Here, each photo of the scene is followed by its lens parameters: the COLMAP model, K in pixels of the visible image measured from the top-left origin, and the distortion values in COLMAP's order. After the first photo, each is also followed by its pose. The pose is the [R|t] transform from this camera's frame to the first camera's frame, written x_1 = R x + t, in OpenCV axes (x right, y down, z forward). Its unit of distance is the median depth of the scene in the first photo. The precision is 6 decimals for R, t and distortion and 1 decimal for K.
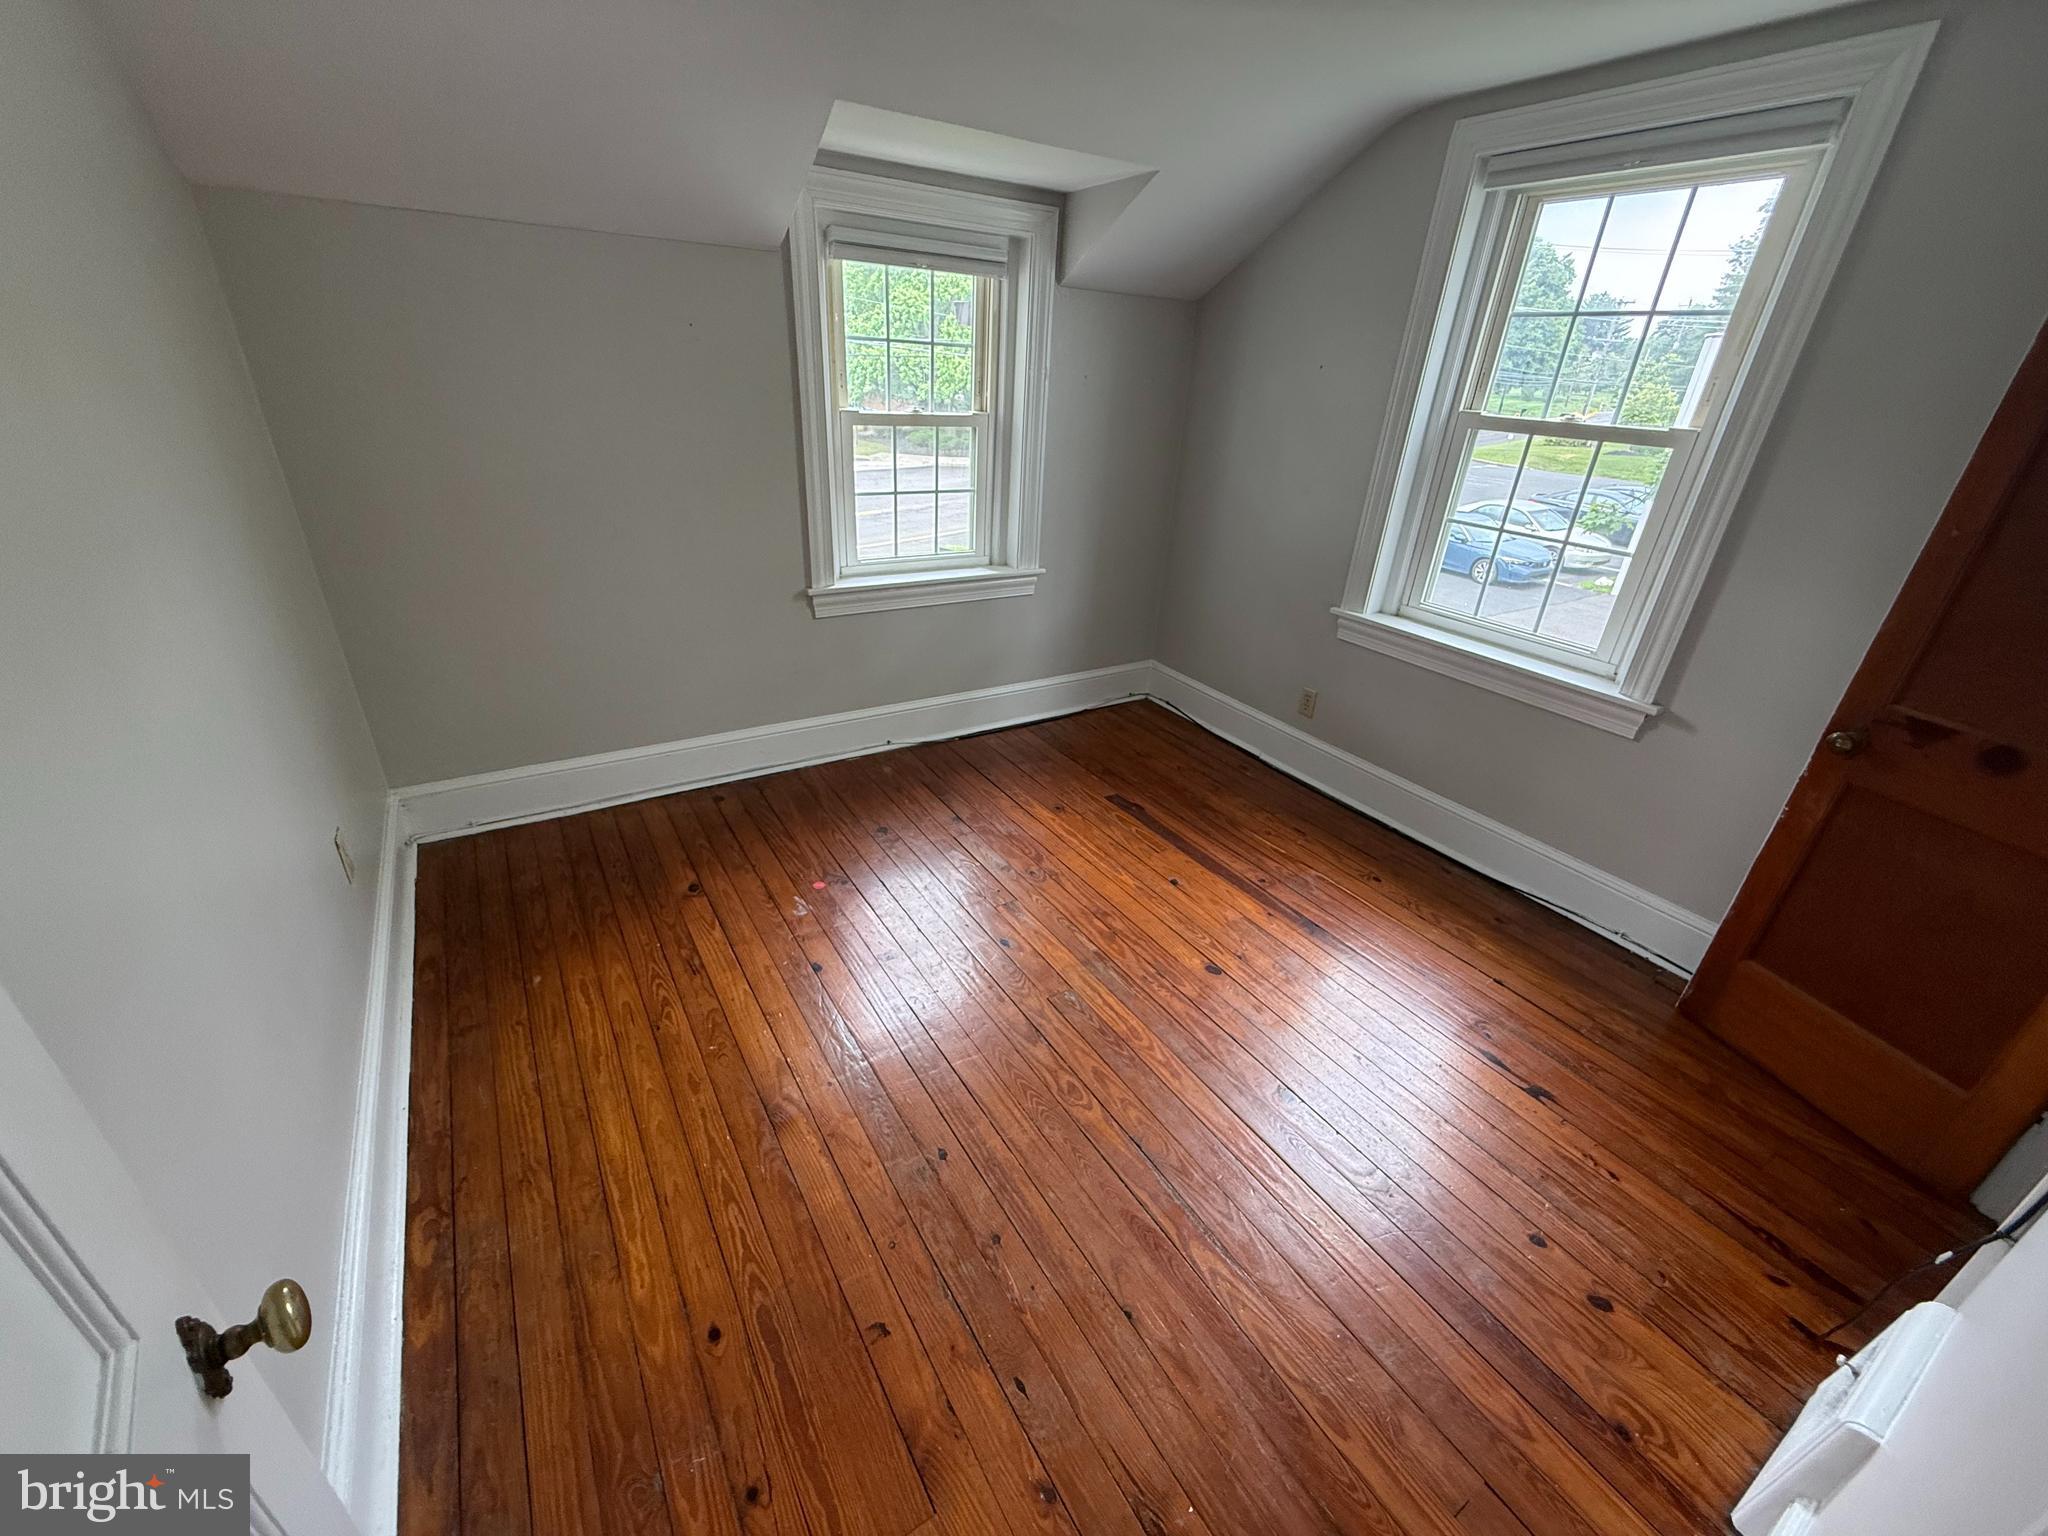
lens RADIAL K [[820.9, 0, 1019.7], [0, 820.9, 776.5], [0, 0, 1]] dist [-0.000395, -0.000690]
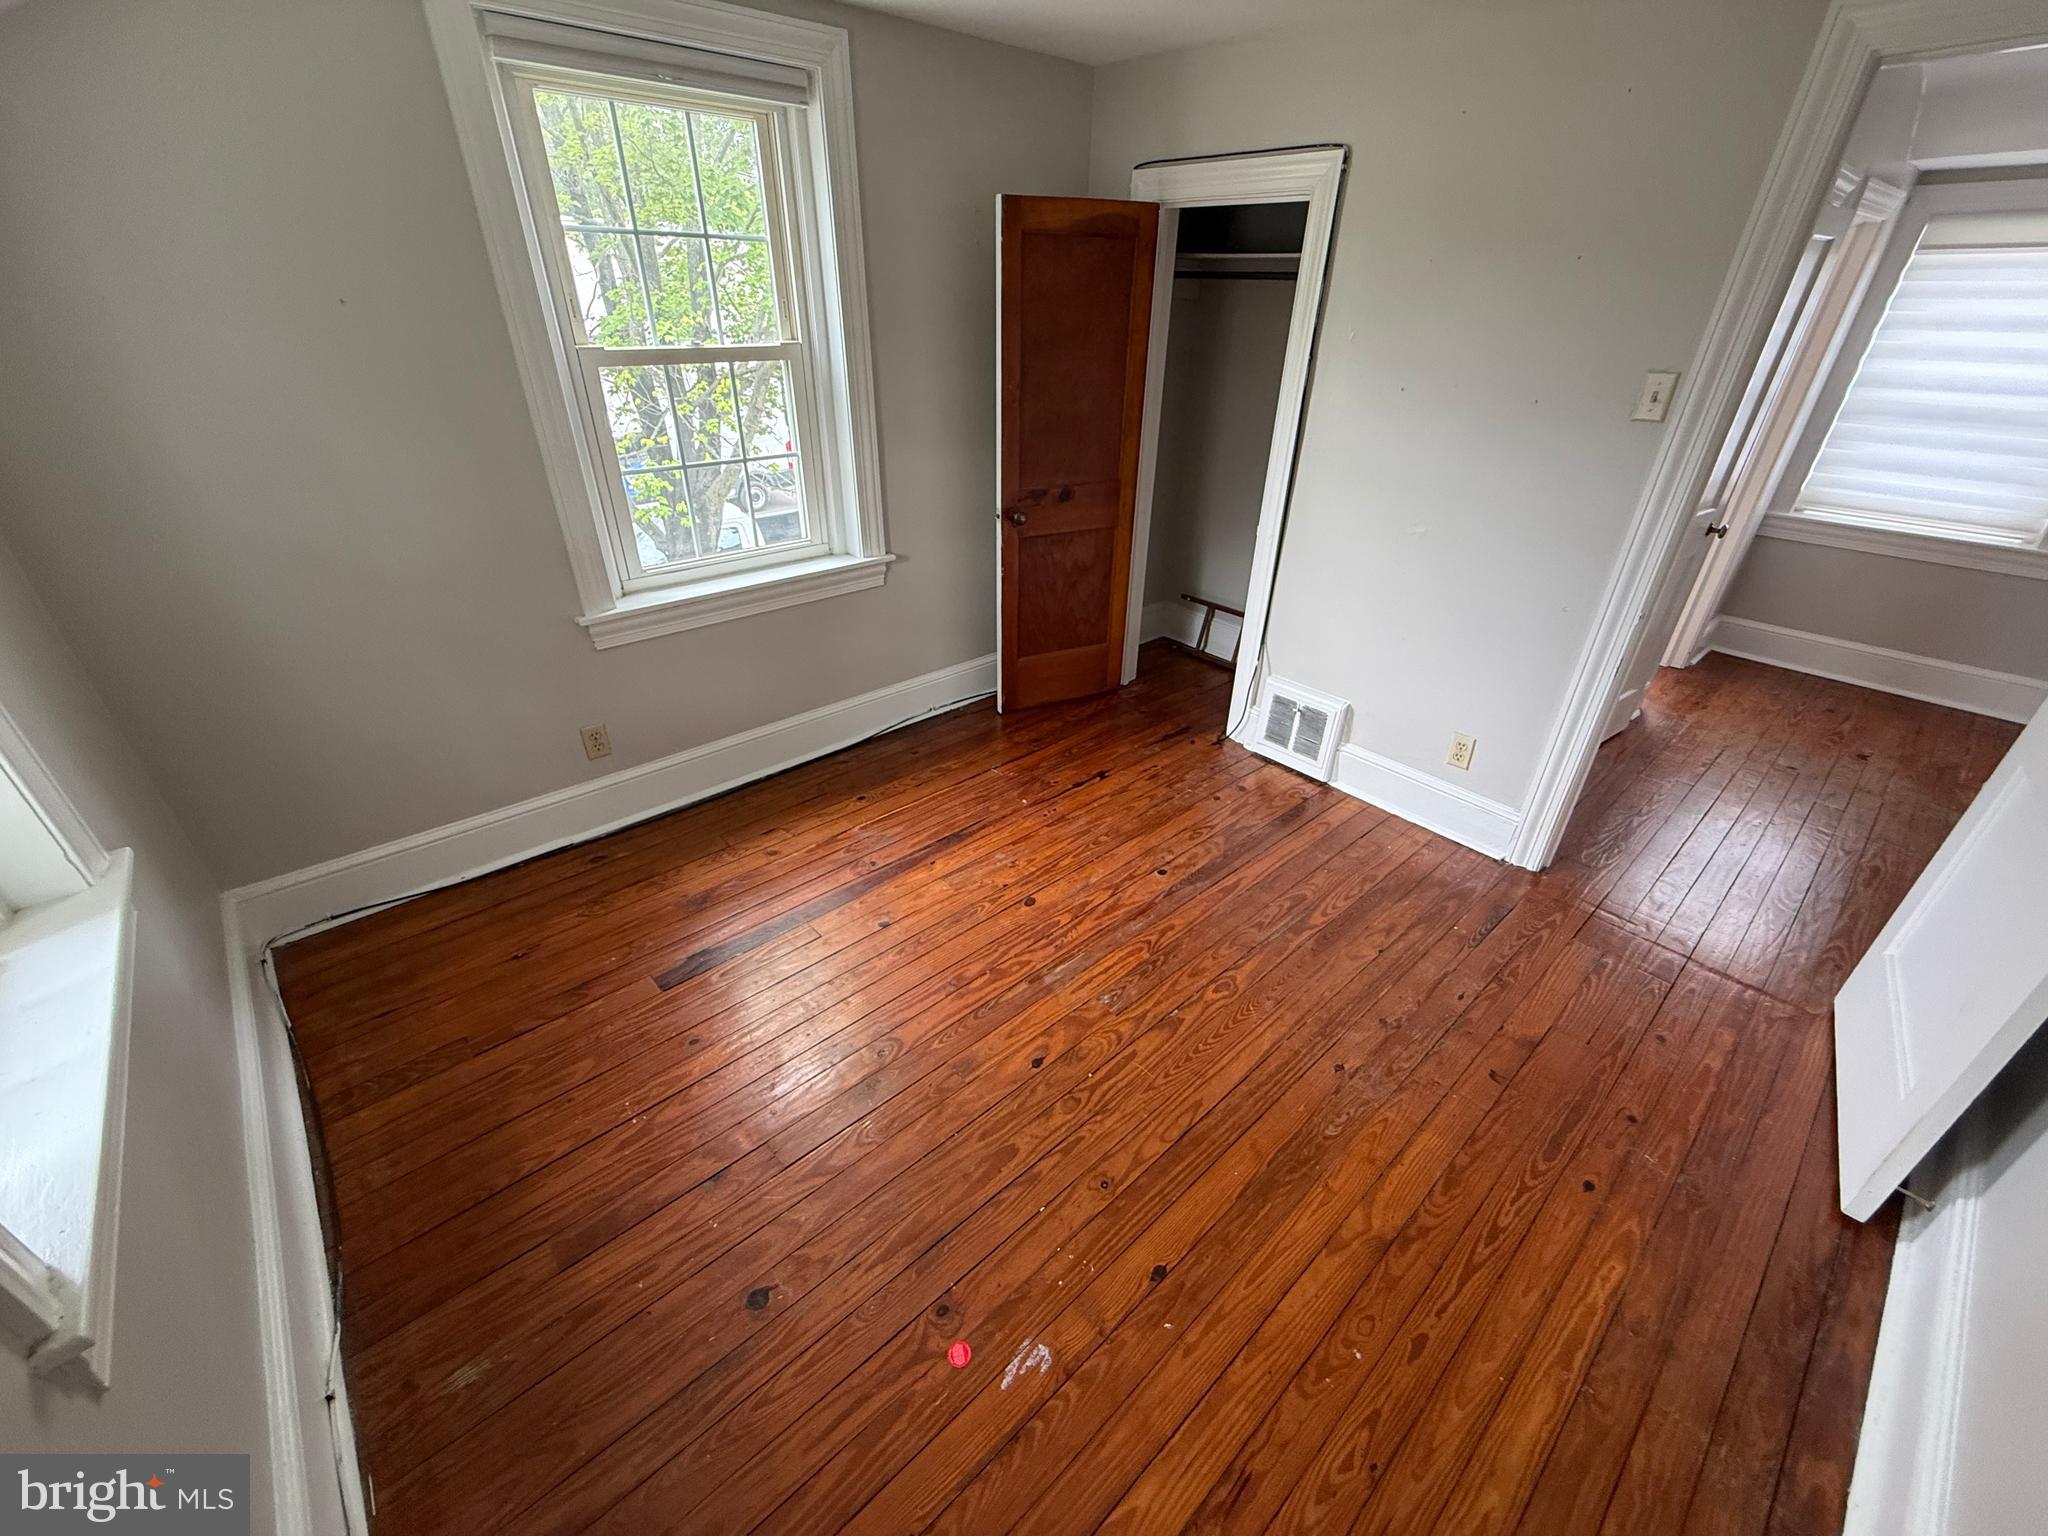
lens RADIAL K [[820.9, 0, 1019.7], [0, 820.9, 776.5], [0, 0, 1]] dist [-0.000395, -0.000690]
pose [[-0.167036, -0.543399, 0.822689, -0.570878], [0.425136, 0.713159, 0.557371, -0.498189], [-0.889583, 0.442856, 0.111895, 0.852550]]
